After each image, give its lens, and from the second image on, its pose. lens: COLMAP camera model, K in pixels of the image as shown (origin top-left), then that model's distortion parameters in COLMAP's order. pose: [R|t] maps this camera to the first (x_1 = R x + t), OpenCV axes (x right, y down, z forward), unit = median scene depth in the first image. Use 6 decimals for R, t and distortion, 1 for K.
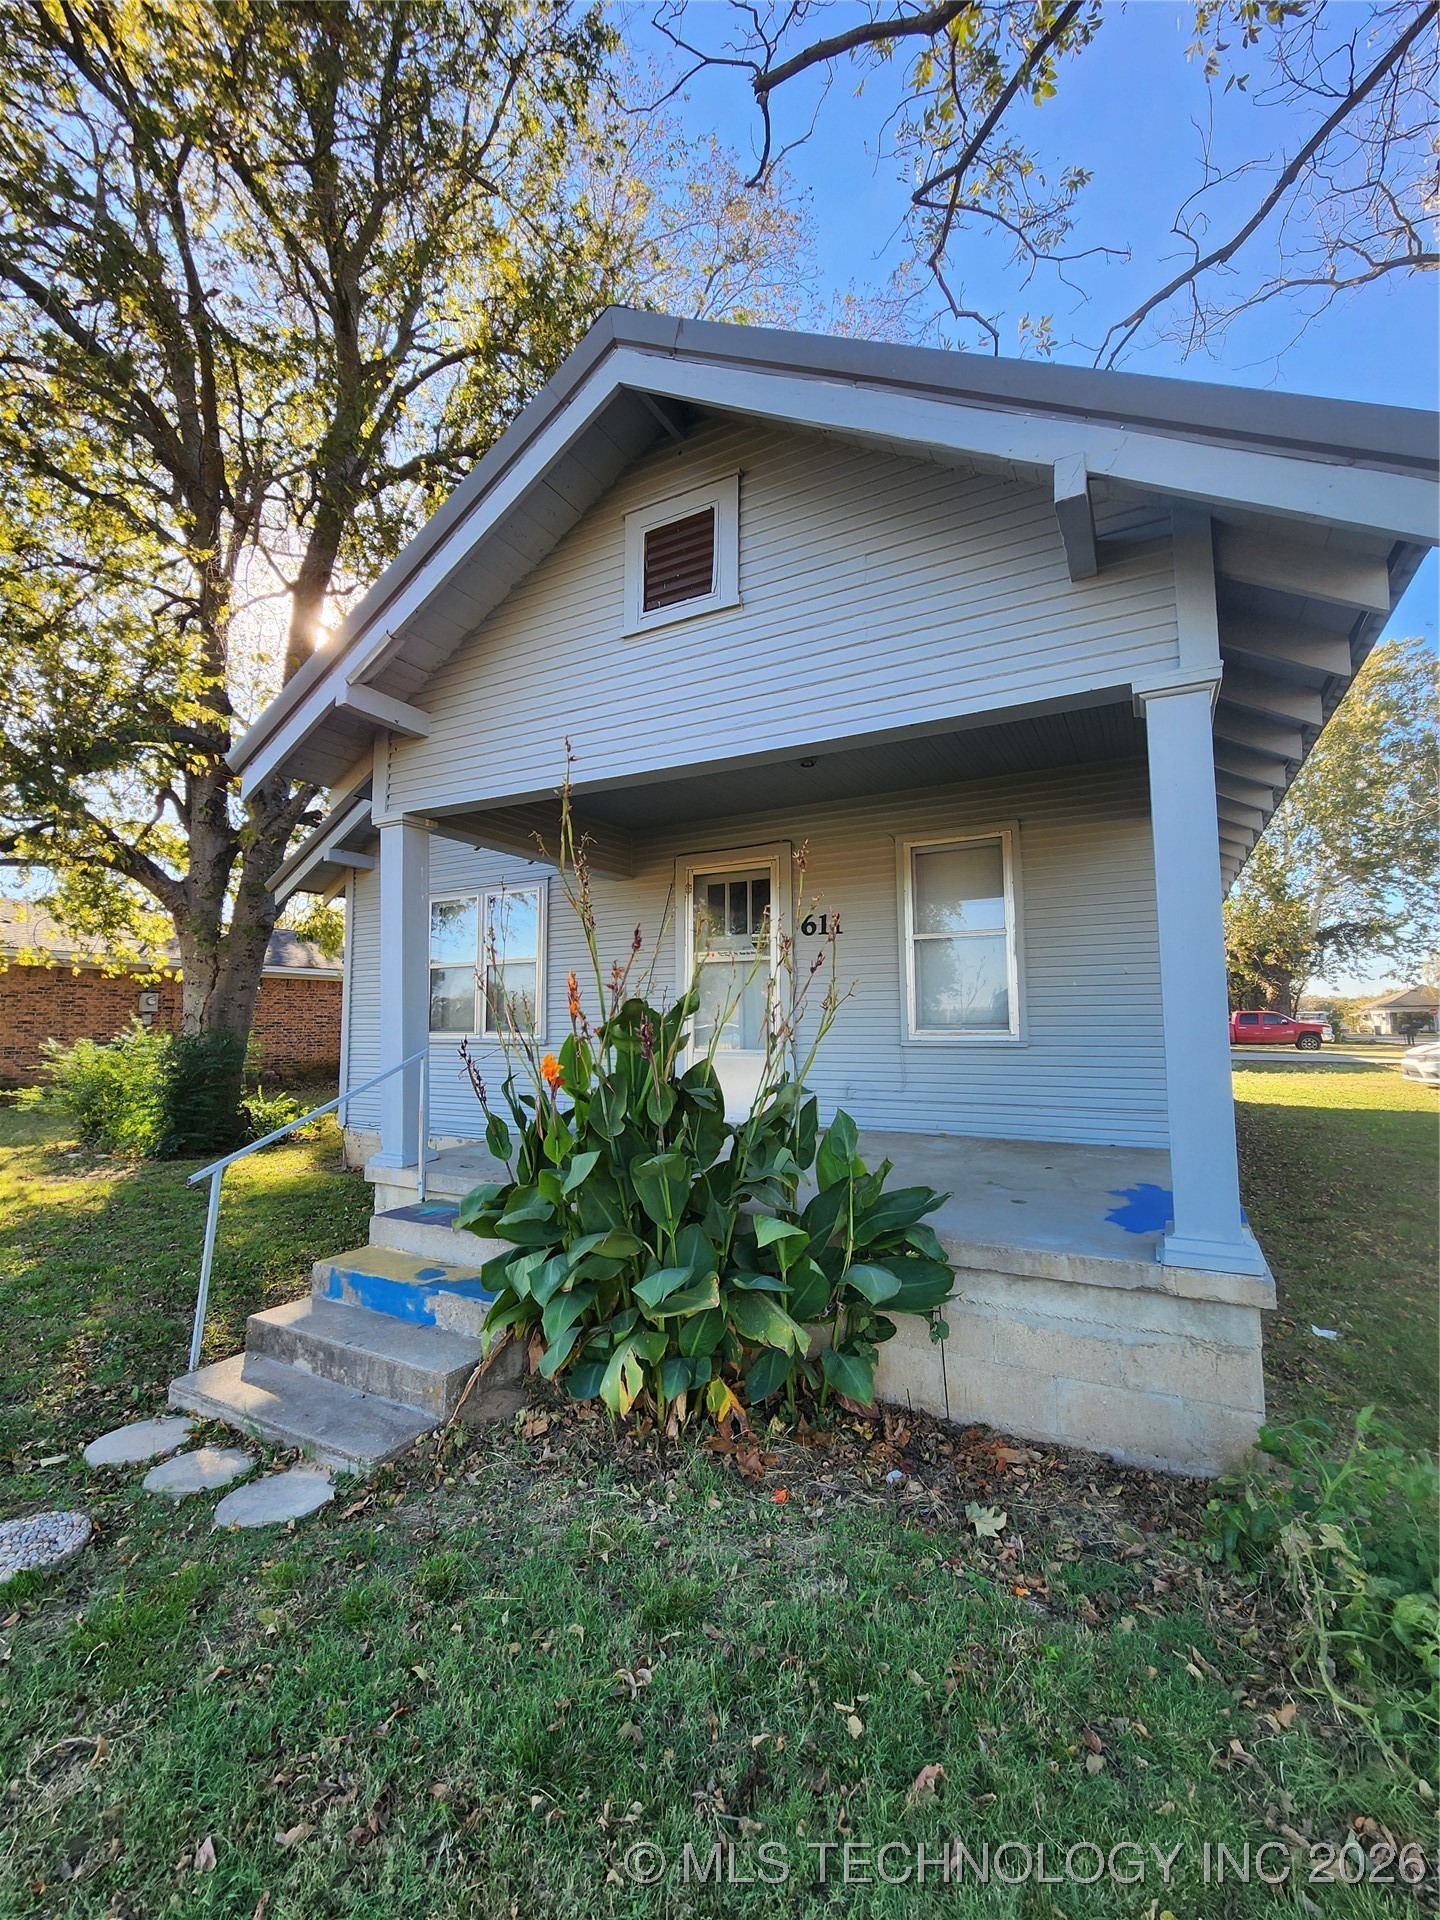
lens RADIAL K [[780.9, 0, 718.7], [0, 780.9, 964.7], [0, 0, 1]] dist [0.001482, 0.000126]
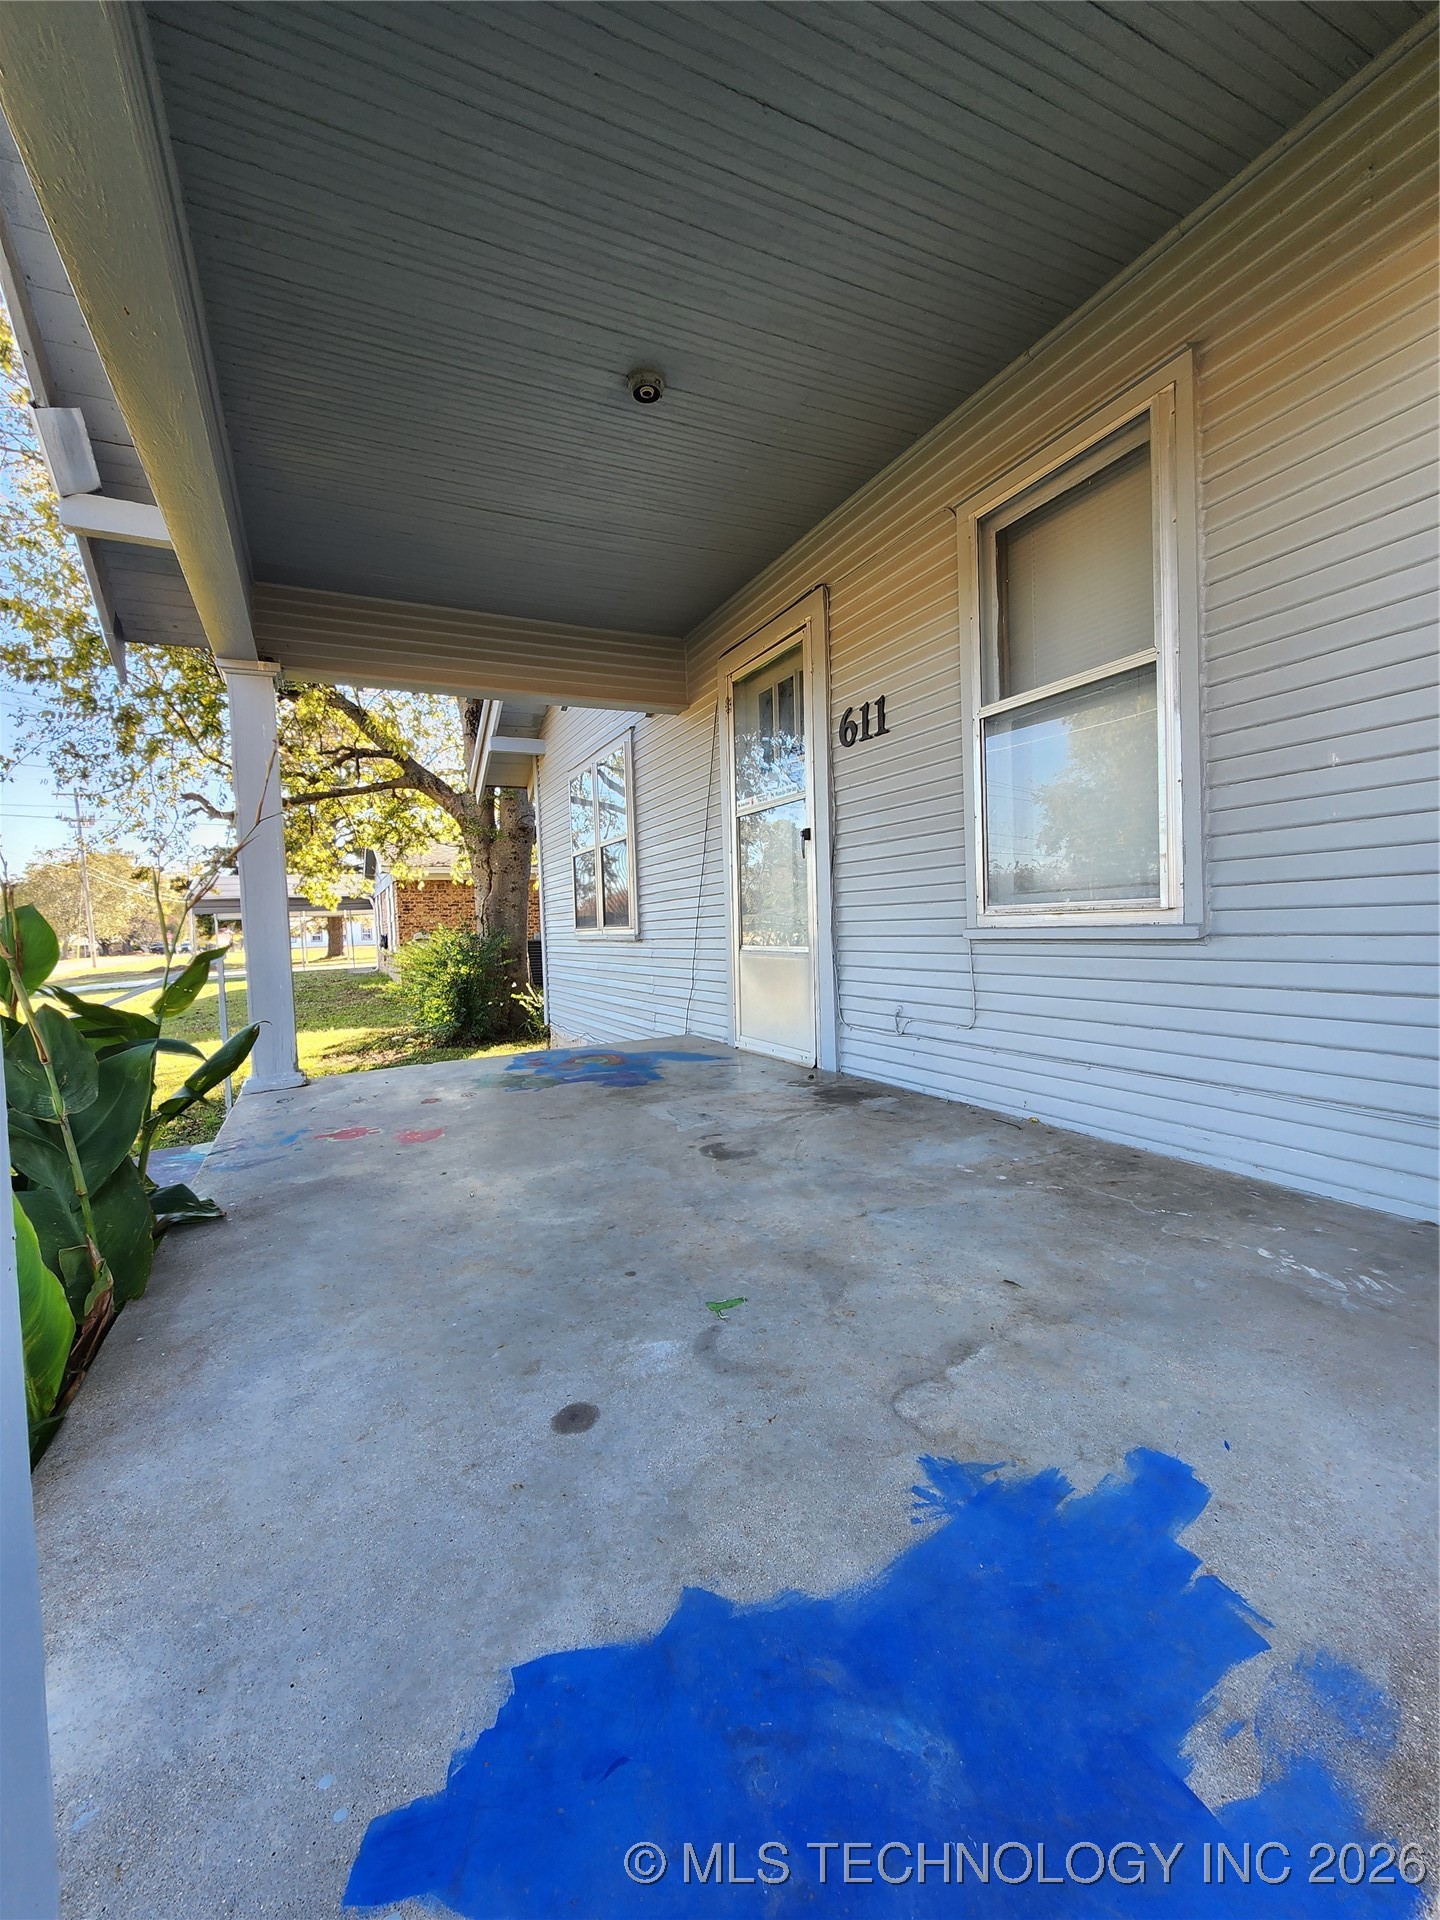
lens RADIAL K [[796.8, 0, 717.4], [0, 796.8, 960.5], [0, 0, 1]] dist [0.001886, -0.000119]
pose [[0.804298, -0.000529, -0.594225, 0.436743], [0.084412, 0.989960, 0.113372, 0.048891], [0.588199, -0.141345, 0.796268, 0.522333]]
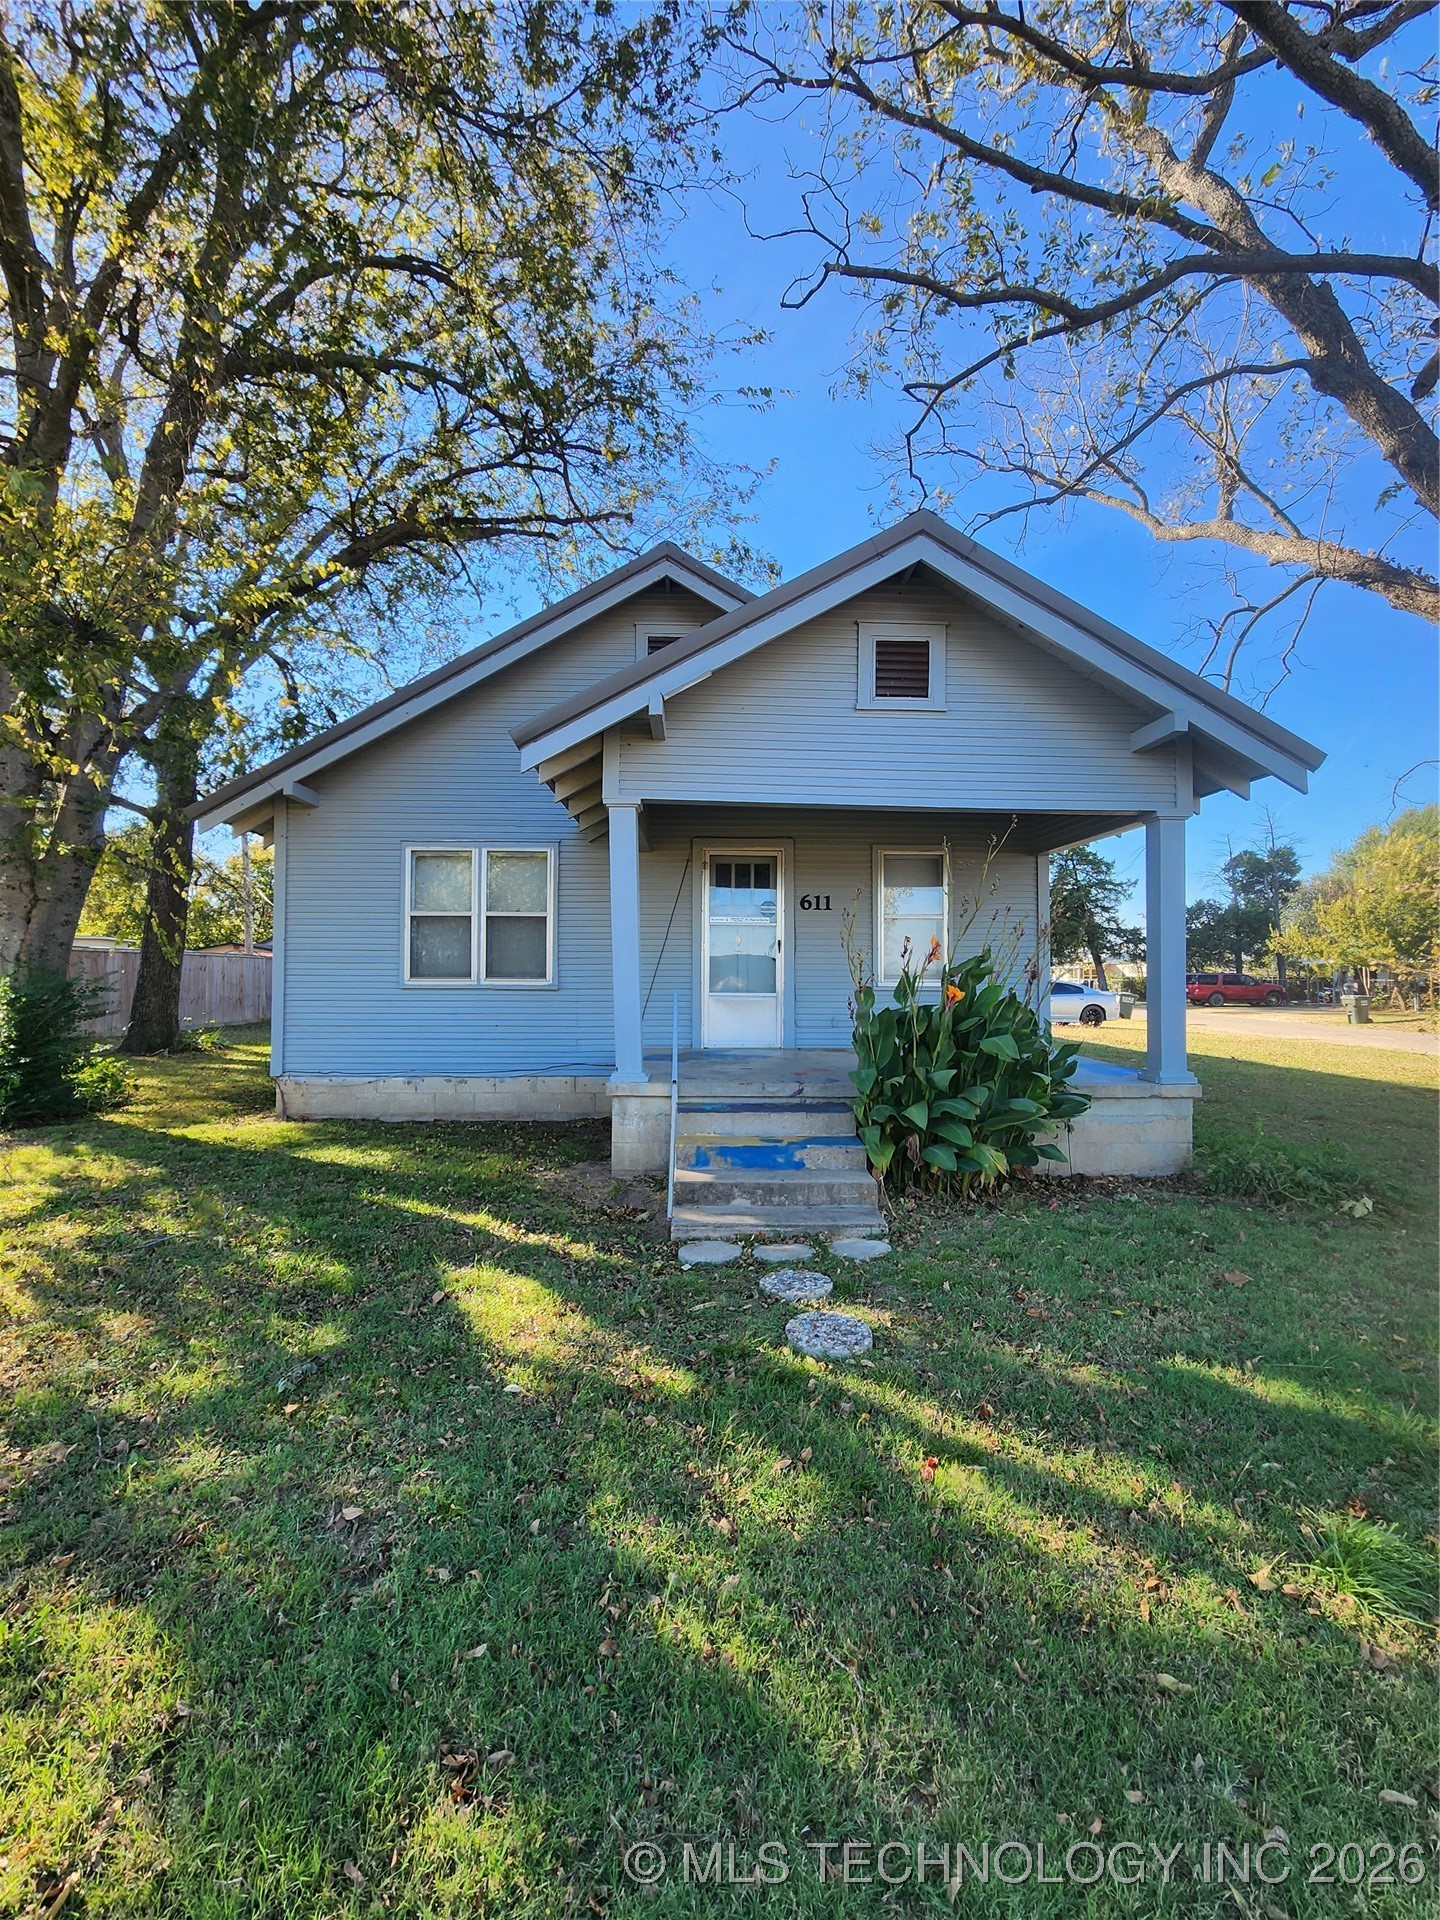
lens RADIAL K [[773.0, 0, 726.7], [0, 773.0, 971.2], [0, 0, 1]] dist [0.001545, 0.000152]
pose [[0.864209, 0.015693, 0.502888, -0.777842], [-0.048891, 0.997403, 0.052895, 0.005729], [-0.500752, -0.070299, 0.862732, -0.119359]]
